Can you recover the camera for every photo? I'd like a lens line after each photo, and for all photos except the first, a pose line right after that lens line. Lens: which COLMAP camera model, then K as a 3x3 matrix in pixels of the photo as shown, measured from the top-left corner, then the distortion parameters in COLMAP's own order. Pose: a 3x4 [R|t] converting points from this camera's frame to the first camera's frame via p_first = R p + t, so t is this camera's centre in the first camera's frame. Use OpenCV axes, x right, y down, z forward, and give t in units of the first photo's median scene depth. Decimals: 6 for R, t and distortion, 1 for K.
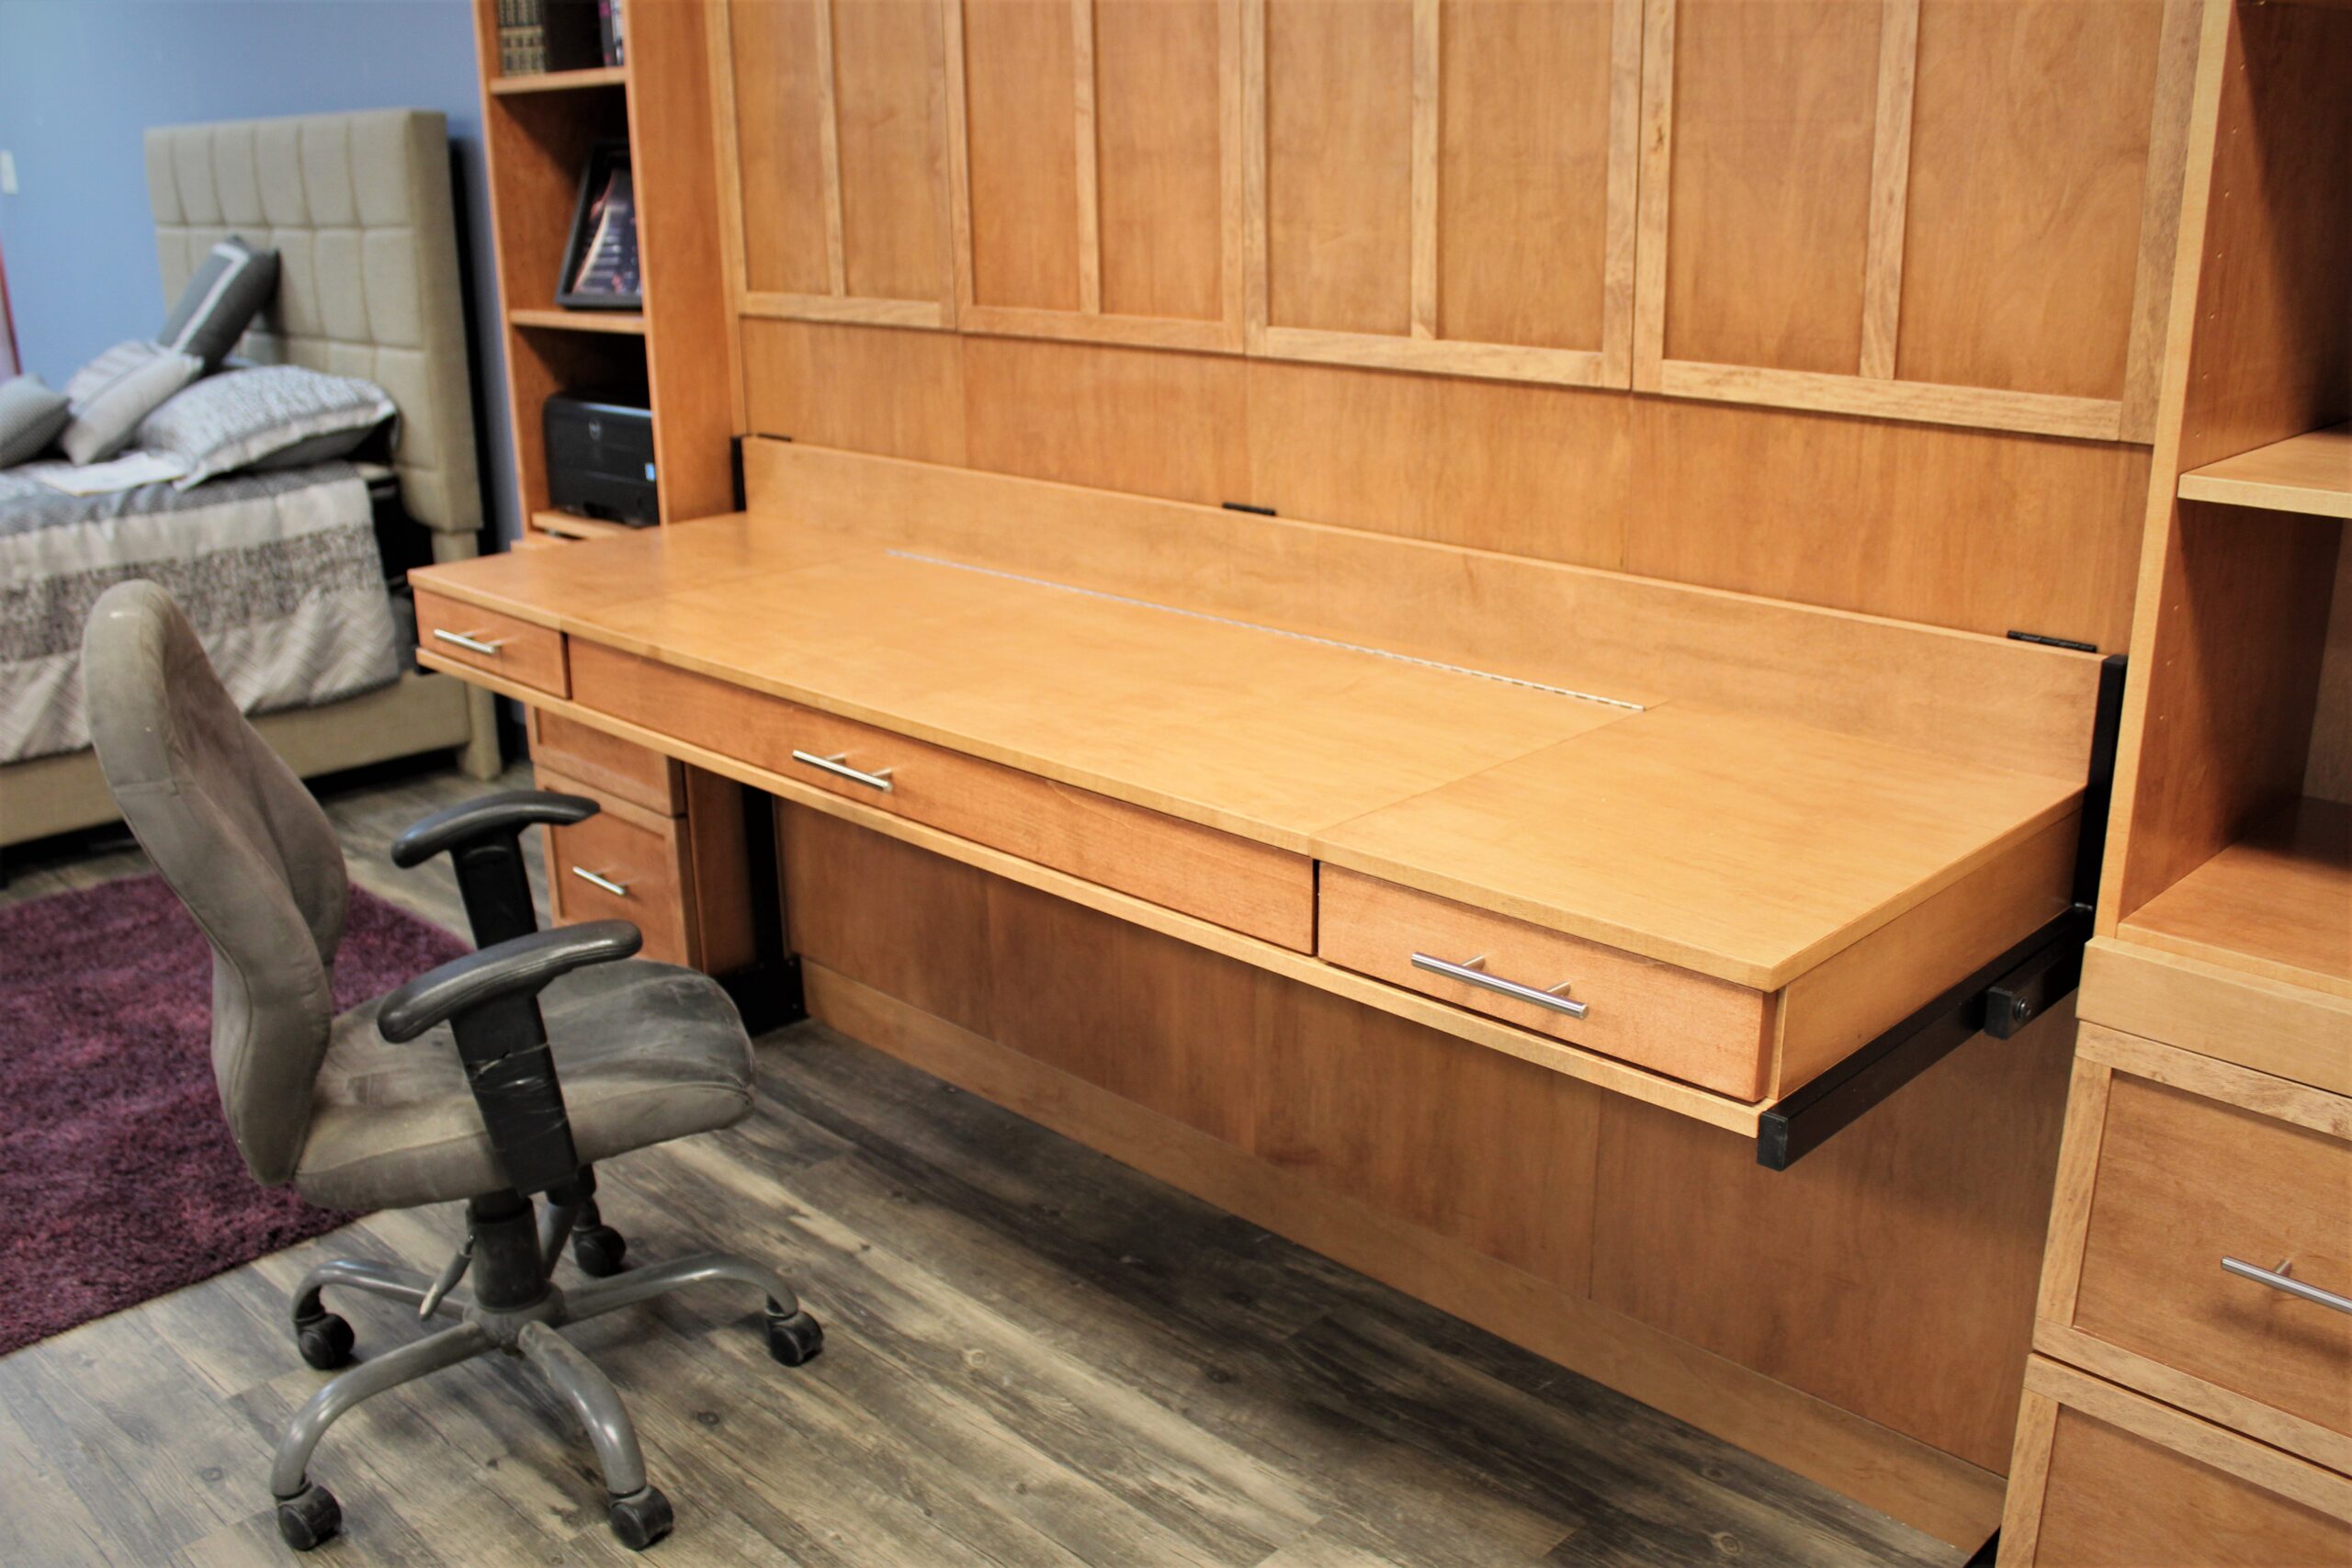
lens RADIAL K [[2080.5, 0, 1177.4], [0, 2080.5, 772.4], [0, 0, 1]] dist [-0.152665, 0.143617]
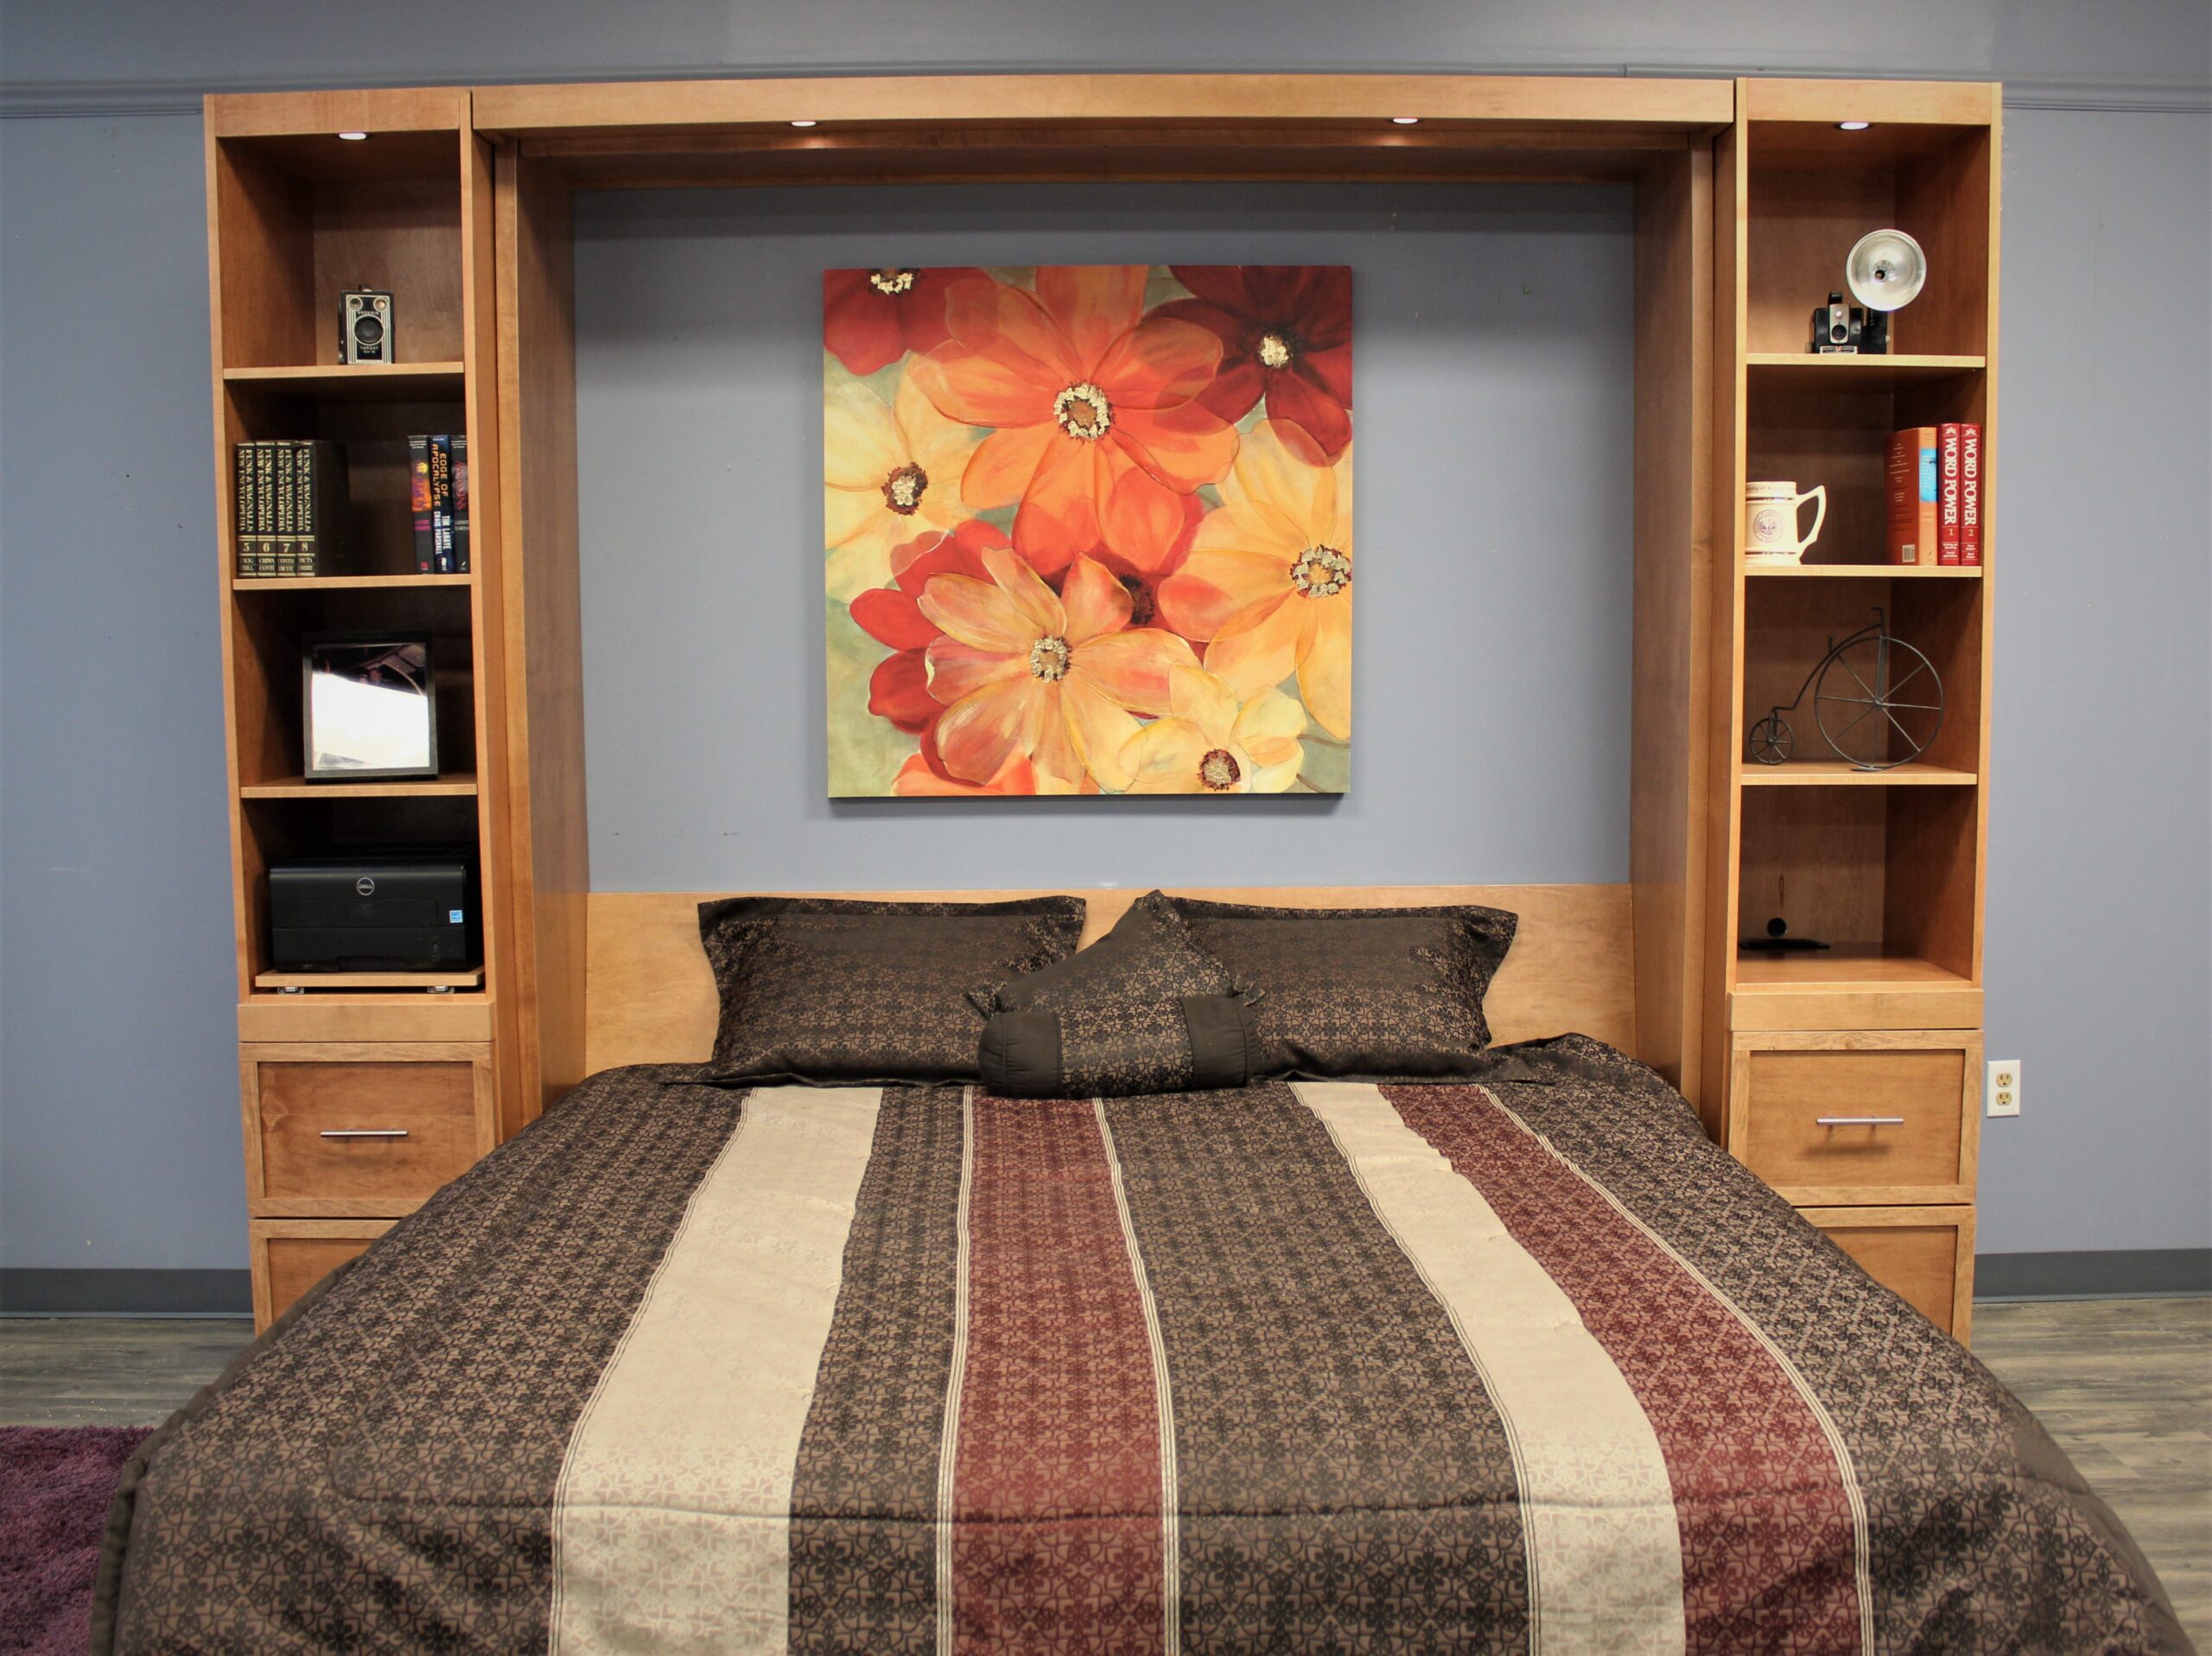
lens RADIAL K [[2151.1, 0, 1110.9], [0, 2151.1, 808.8], [0, 0, 1]] dist [-0.164393, 0.147640]
pose [[0.703647, -0.052912, 0.708577, -1.243979], [0.208554, 0.968681, -0.134768, 0.046188], [-0.679254, 0.242606, 0.692644, -0.120435]]
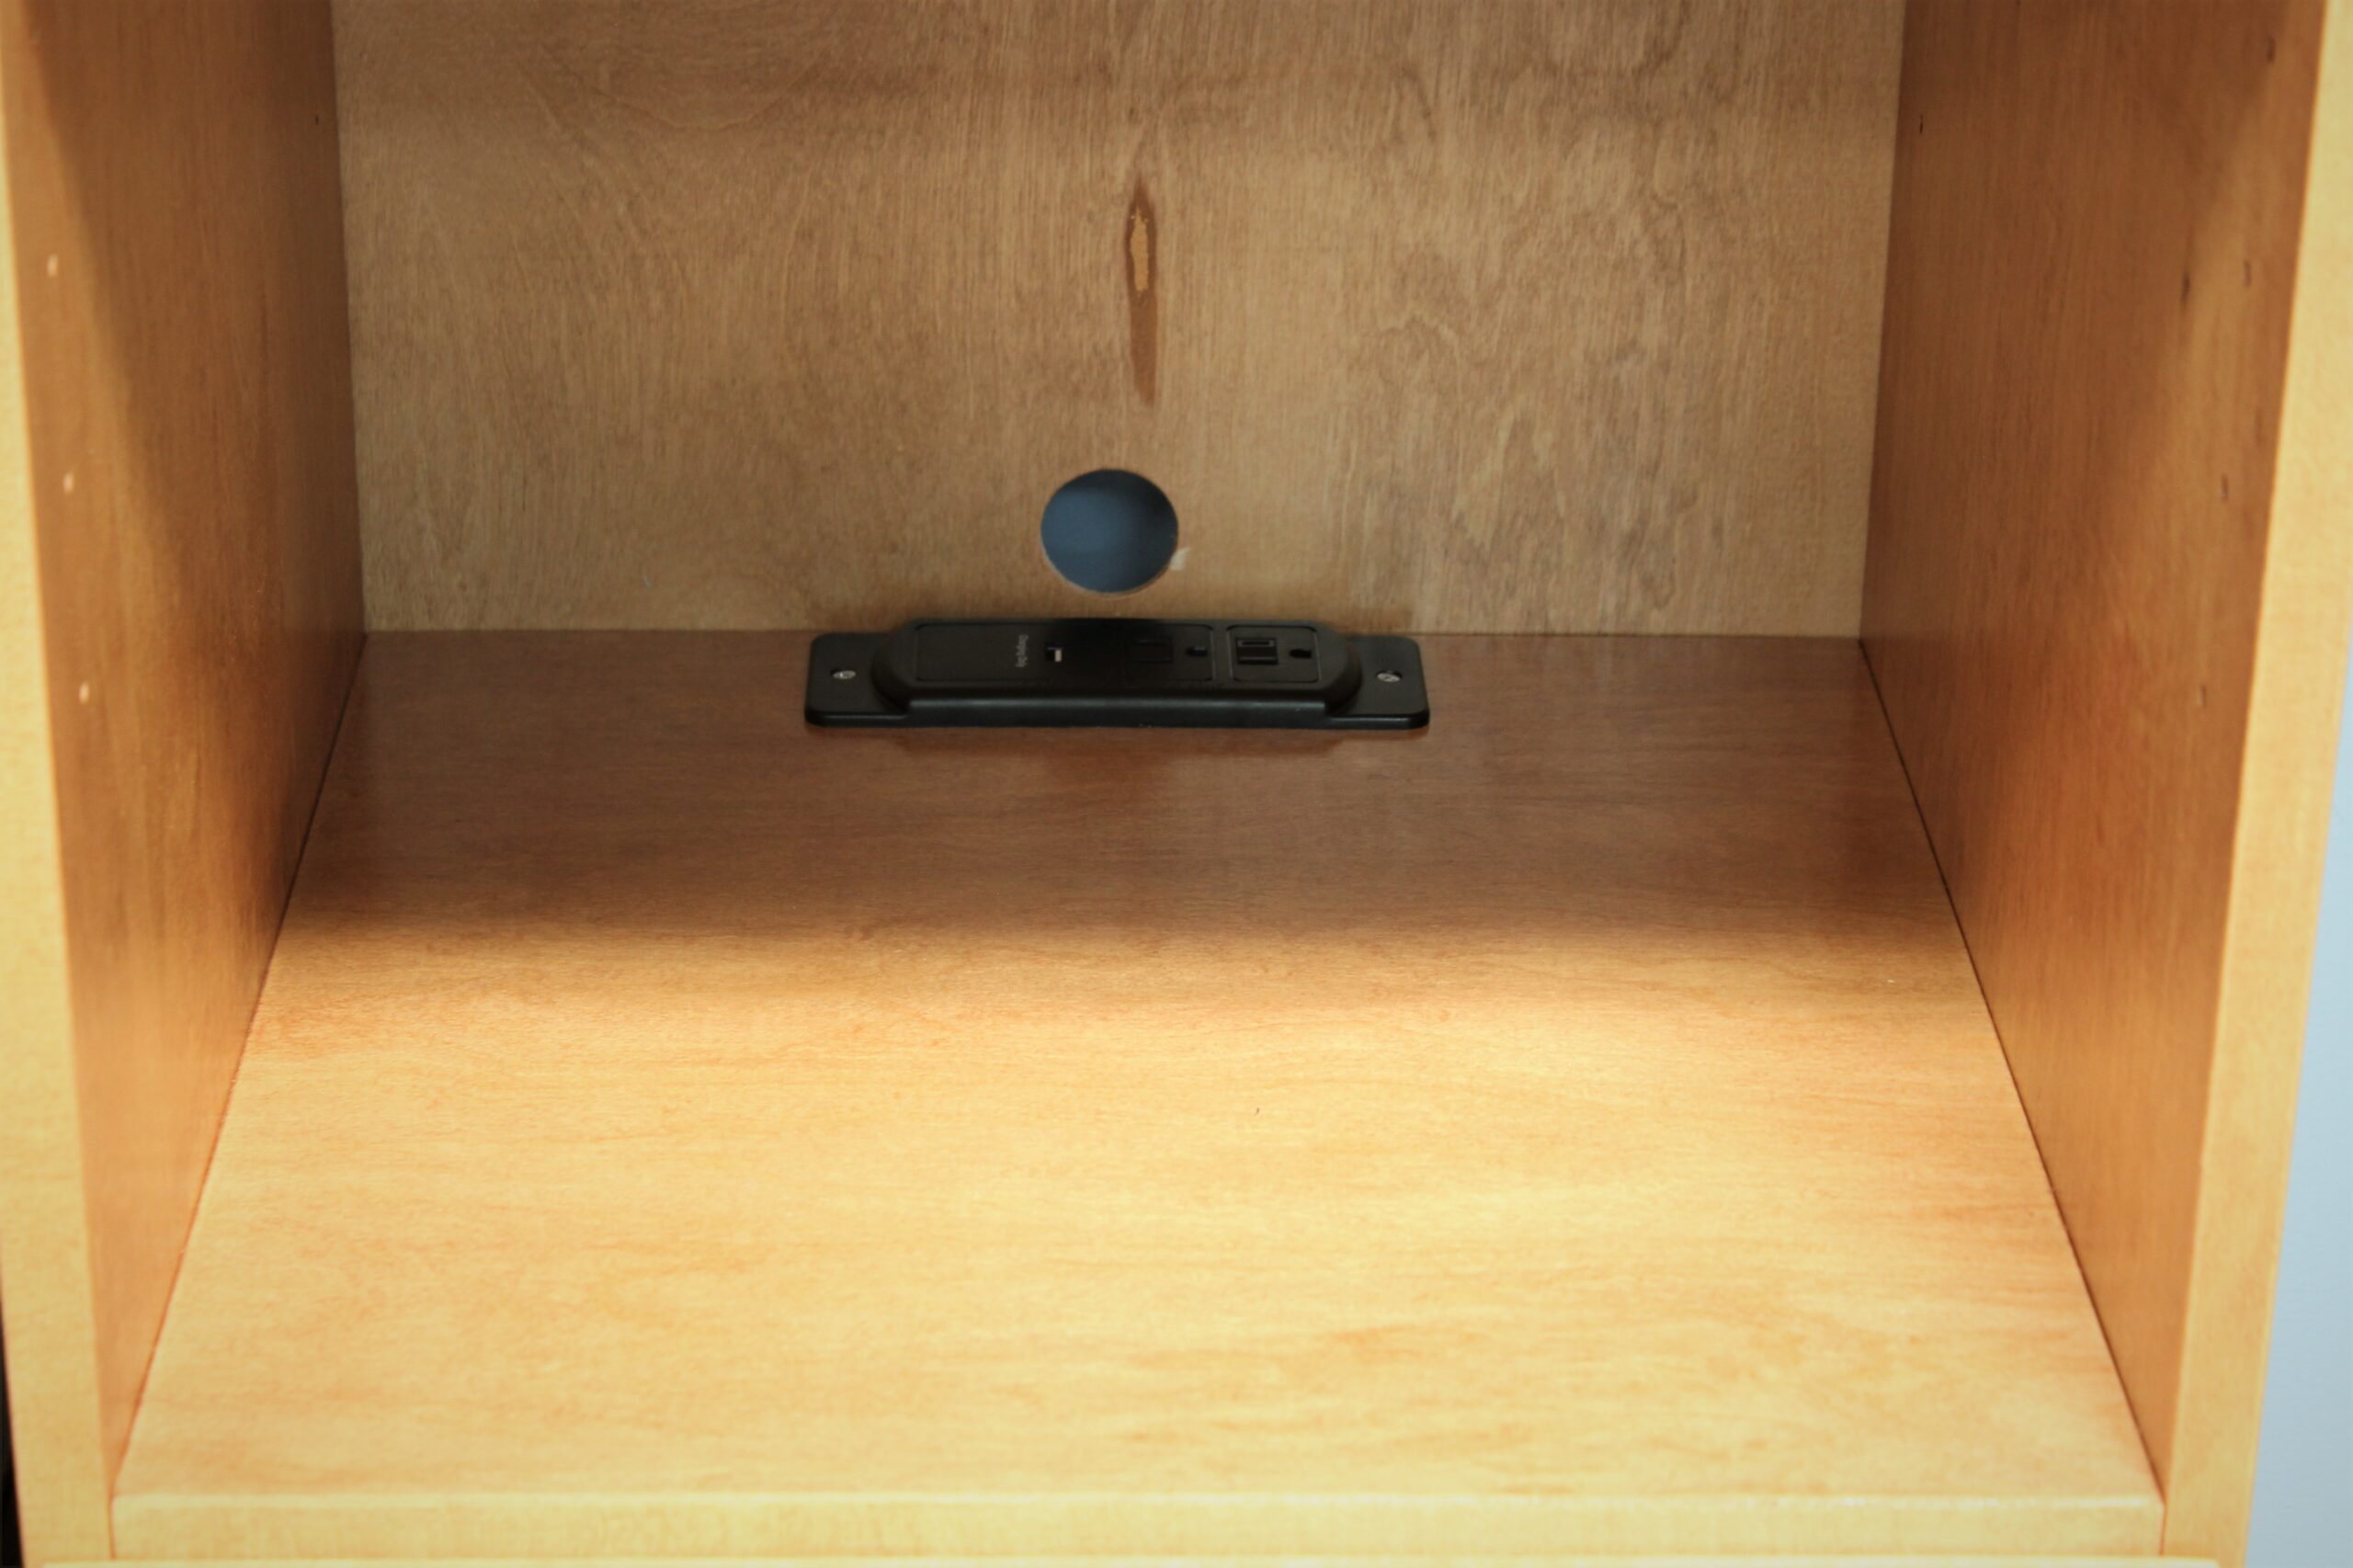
lens RADIAL K [[5388.5, 0, 1176.5], [0, 5388.5, 784.0], [0, 0, 1]] dist [-0.057458, -0.227042]
pose [[0.691890, -0.283149, 0.664164, 0.105949], [0.199013, 0.959048, 0.201545, -0.095100], [-0.694033, -0.007270, 0.719906, 0.327860]]
